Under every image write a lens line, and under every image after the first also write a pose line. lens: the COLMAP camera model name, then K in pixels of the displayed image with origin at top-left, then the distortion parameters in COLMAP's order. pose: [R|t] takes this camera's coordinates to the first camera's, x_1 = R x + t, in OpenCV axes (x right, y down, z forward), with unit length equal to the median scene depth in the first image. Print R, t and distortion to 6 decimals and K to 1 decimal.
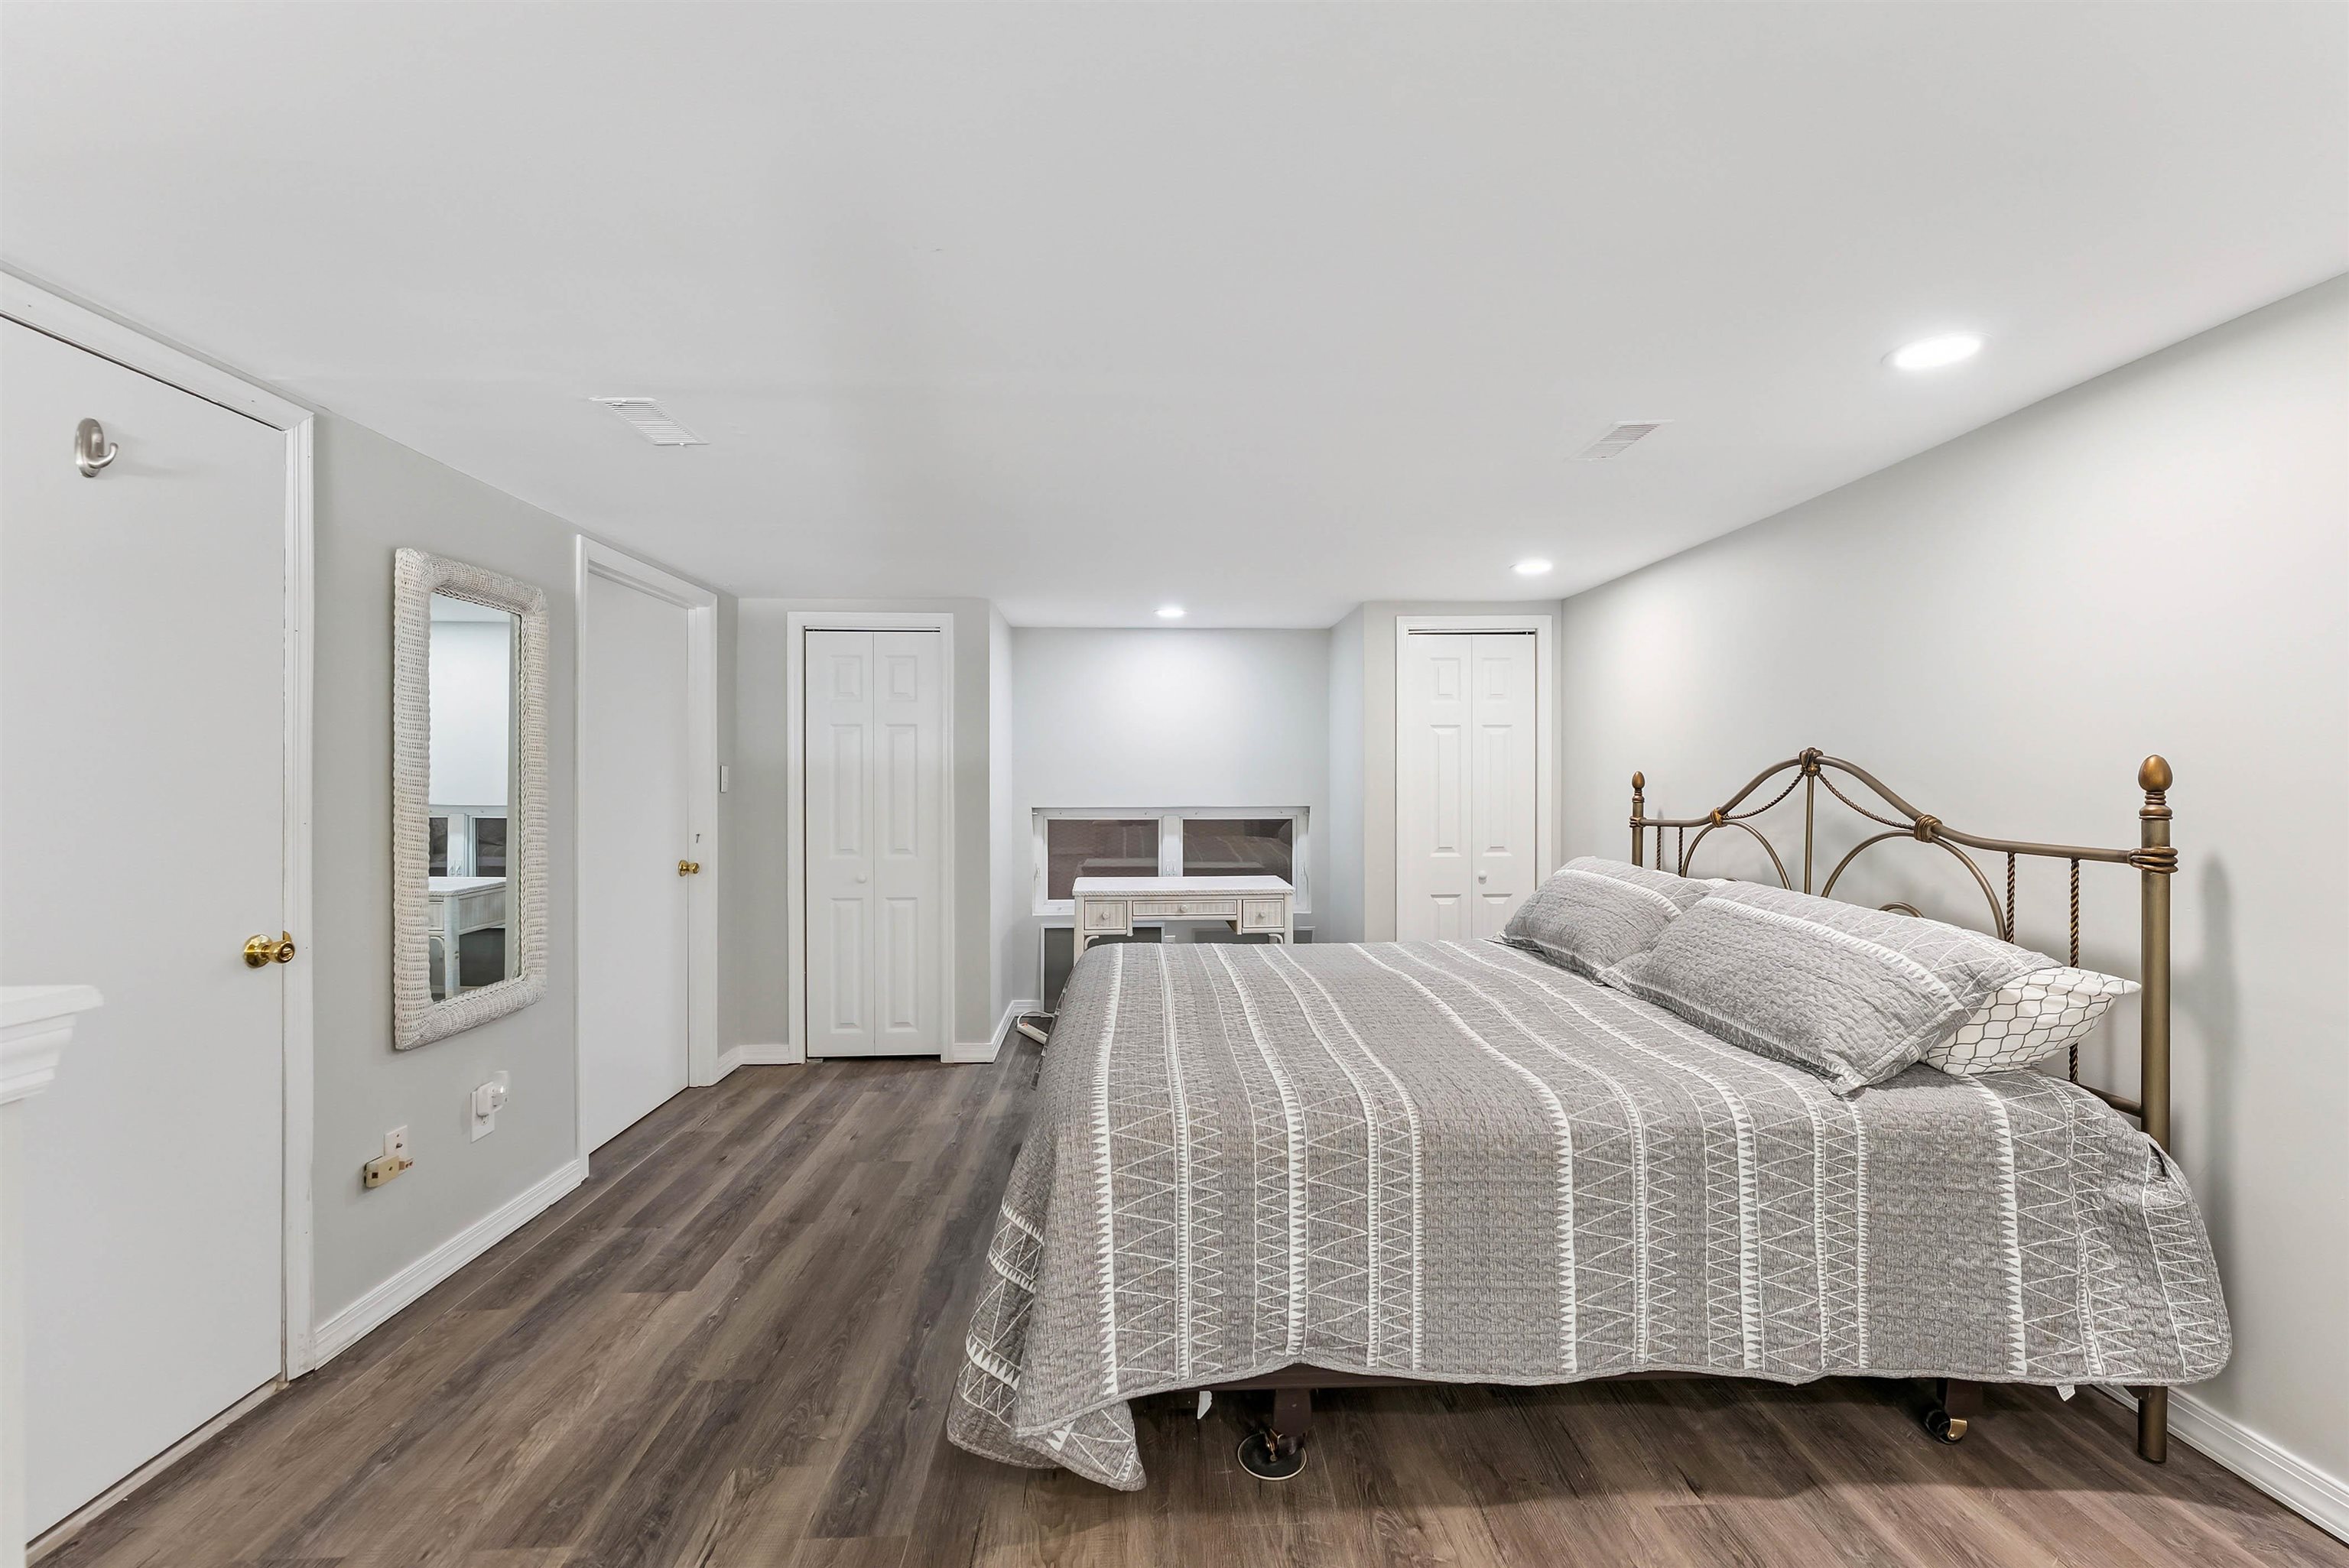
lens RADIAL K [[982.0, 0, 1175.2], [0, 982.0, 779.1], [0, 0, 1]] dist [0.000128, -0.000165]
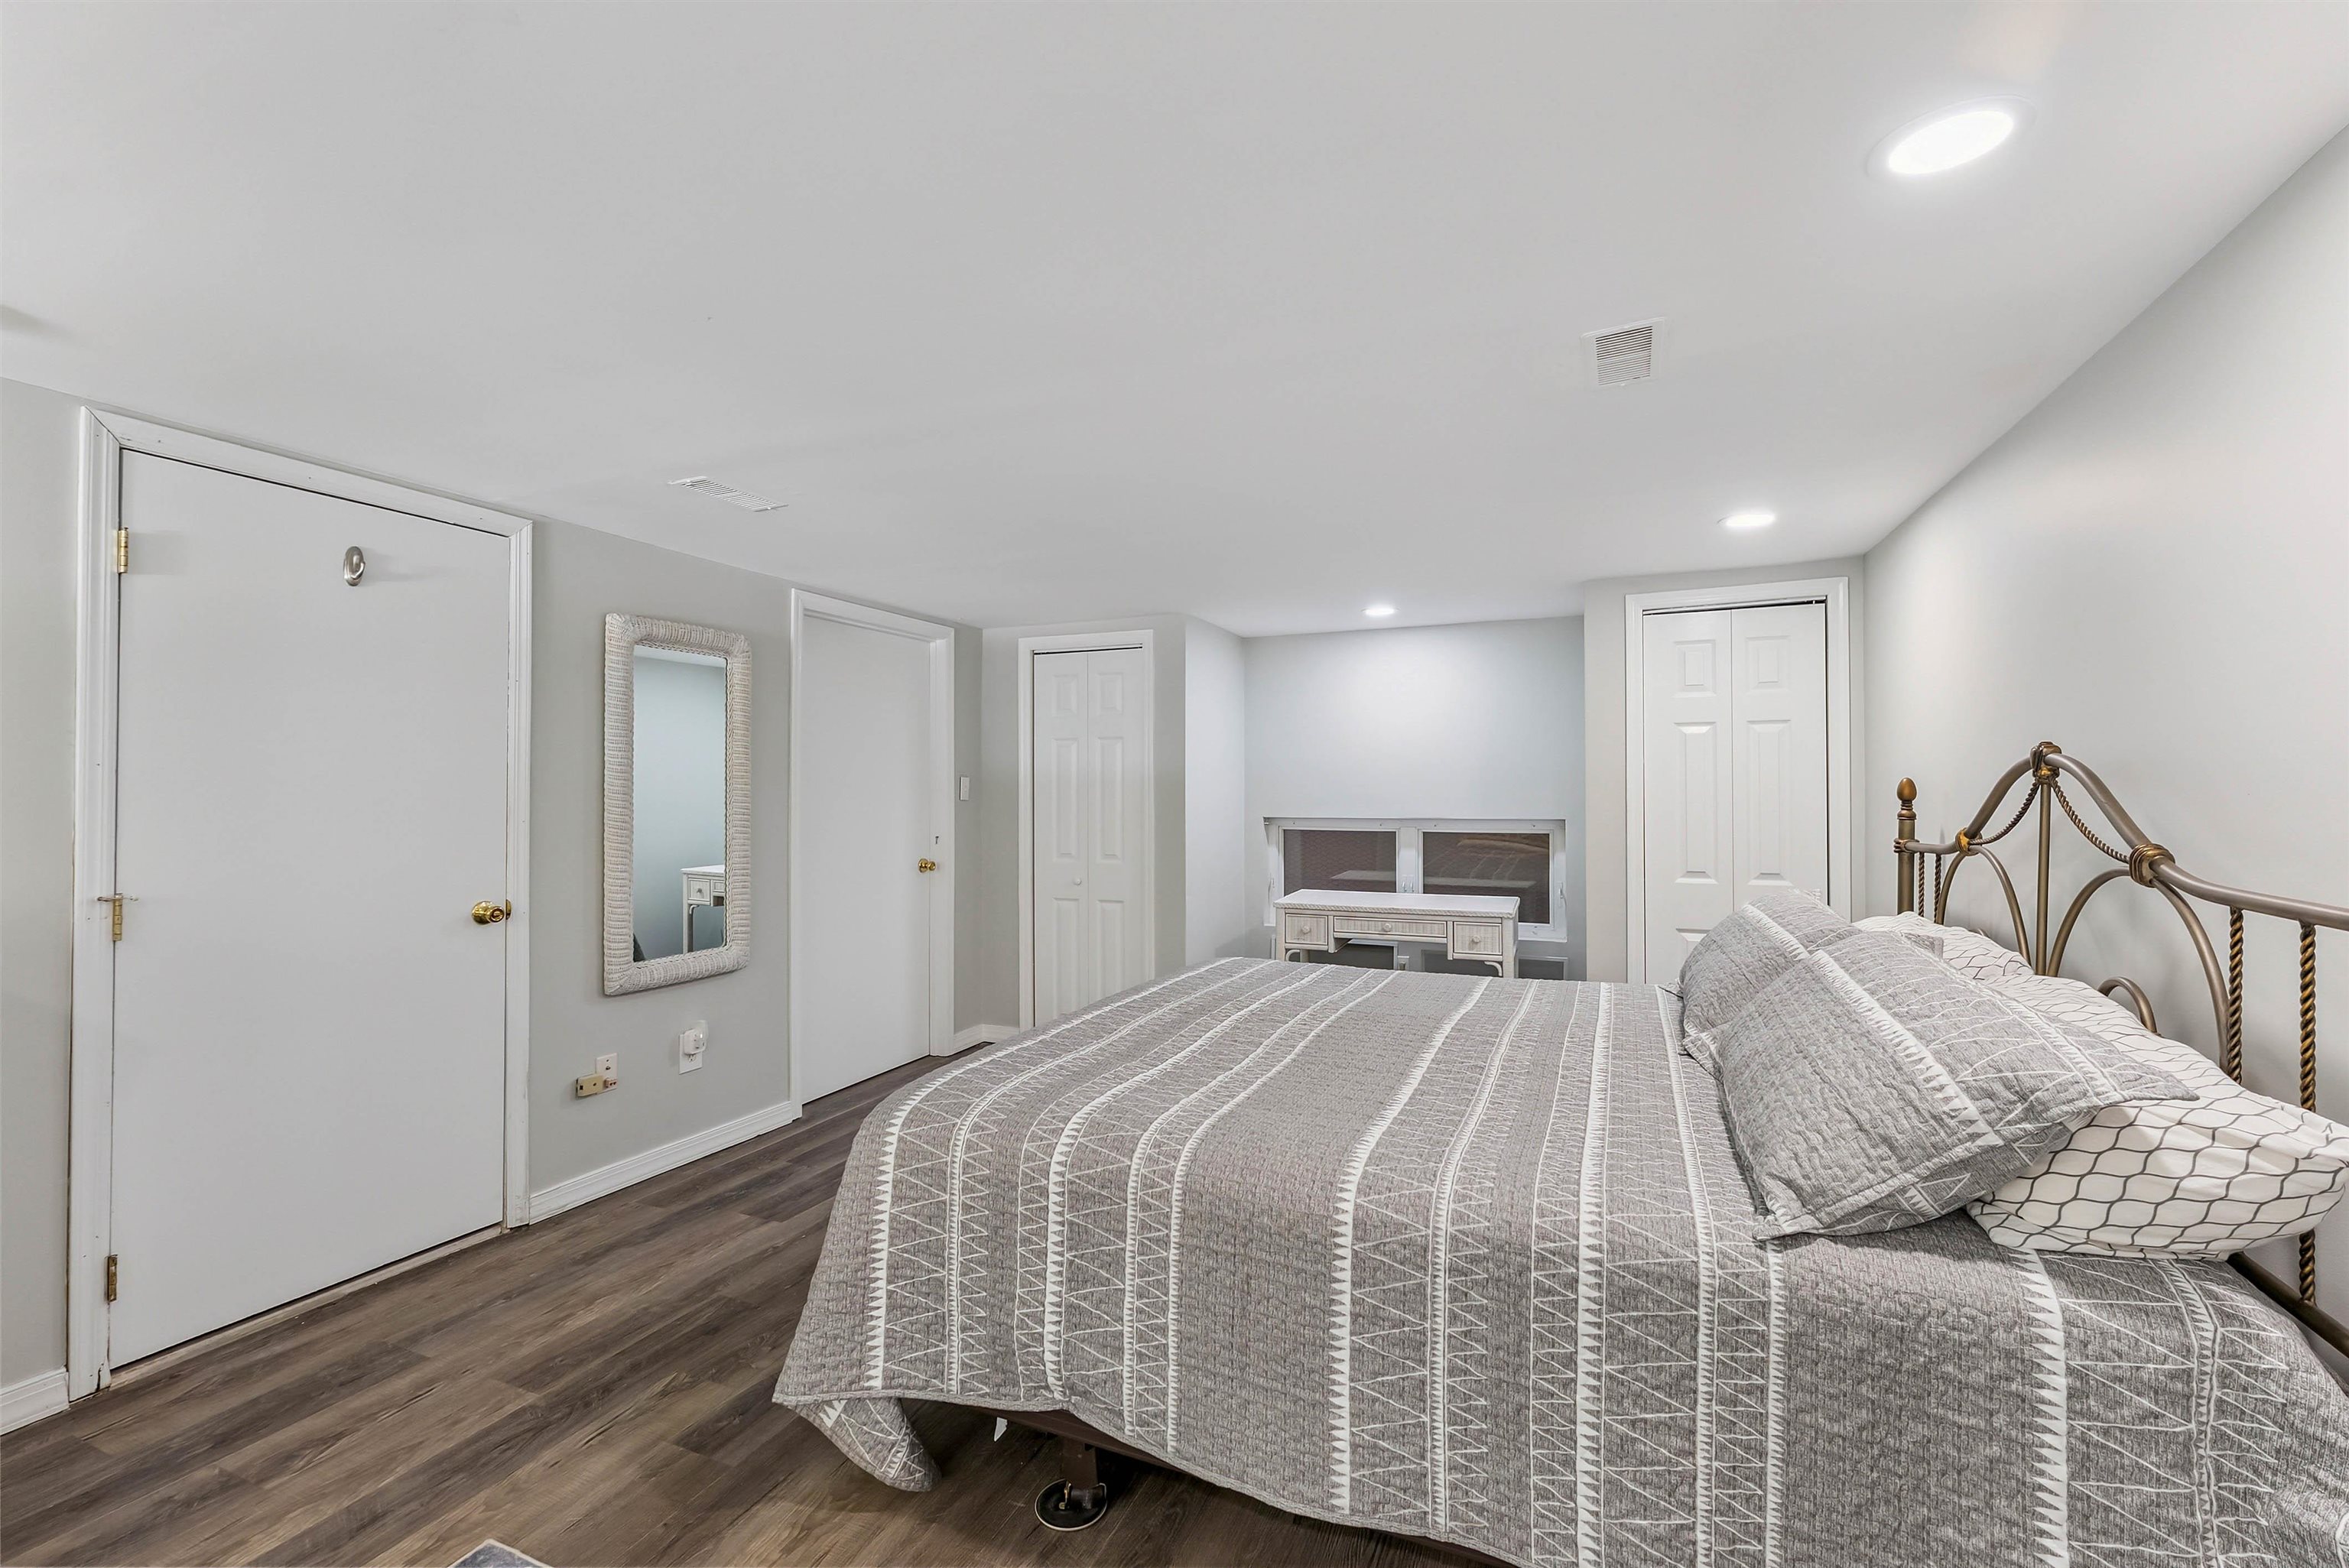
lens RADIAL K [[982.0, 0, 1175.2], [0, 982.0, 779.1], [0, 0, 1]] dist [0.000128, -0.000165]
pose [[0.900954, -0.004732, -0.433888, 0.610134], [0.000589, 0.999953, -0.009682, 0.000020], [0.433913, 0.008468, 0.900915, 0.187503]]
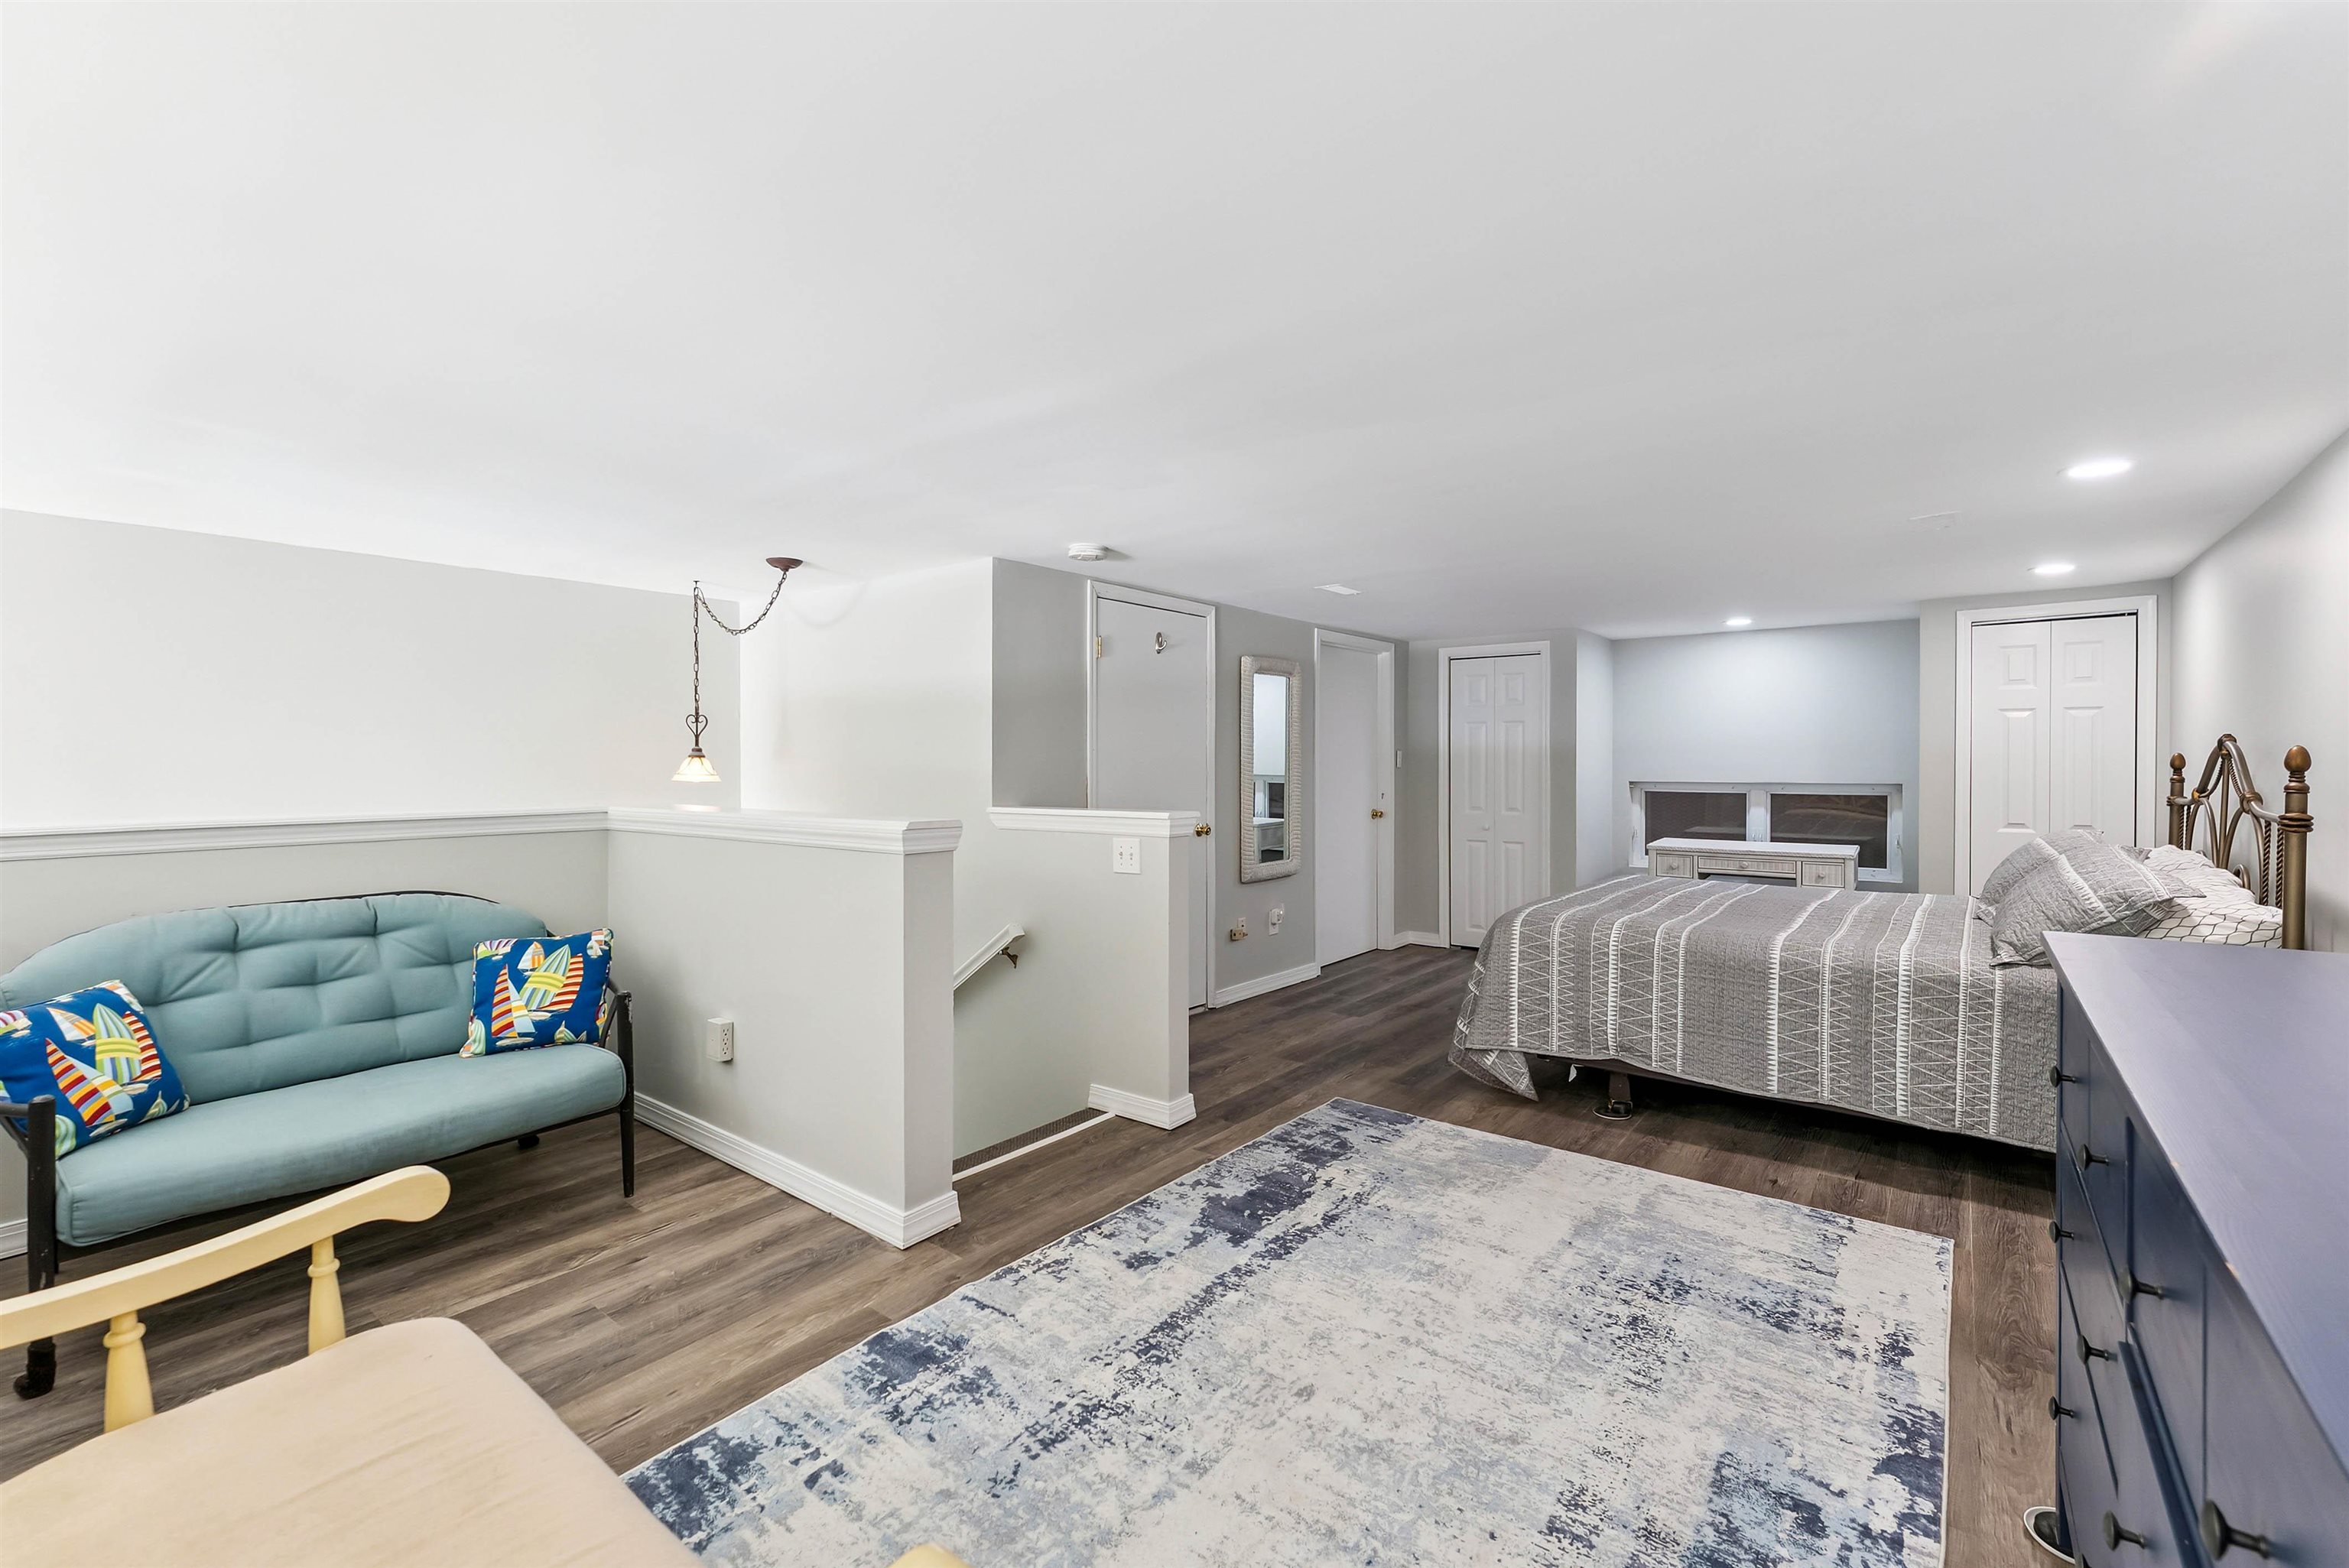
lens RADIAL K [[990.5, 0, 1175.3], [0, 990.5, 767.8], [0, 0, 1]] dist [-0.000850, -0.000073]
pose [[0.758514, 0.006559, -0.651623, 0.718992], [0.001247, 0.999933, 0.011516, -0.011214], [0.651655, -0.009548, 0.758455, -1.037557]]
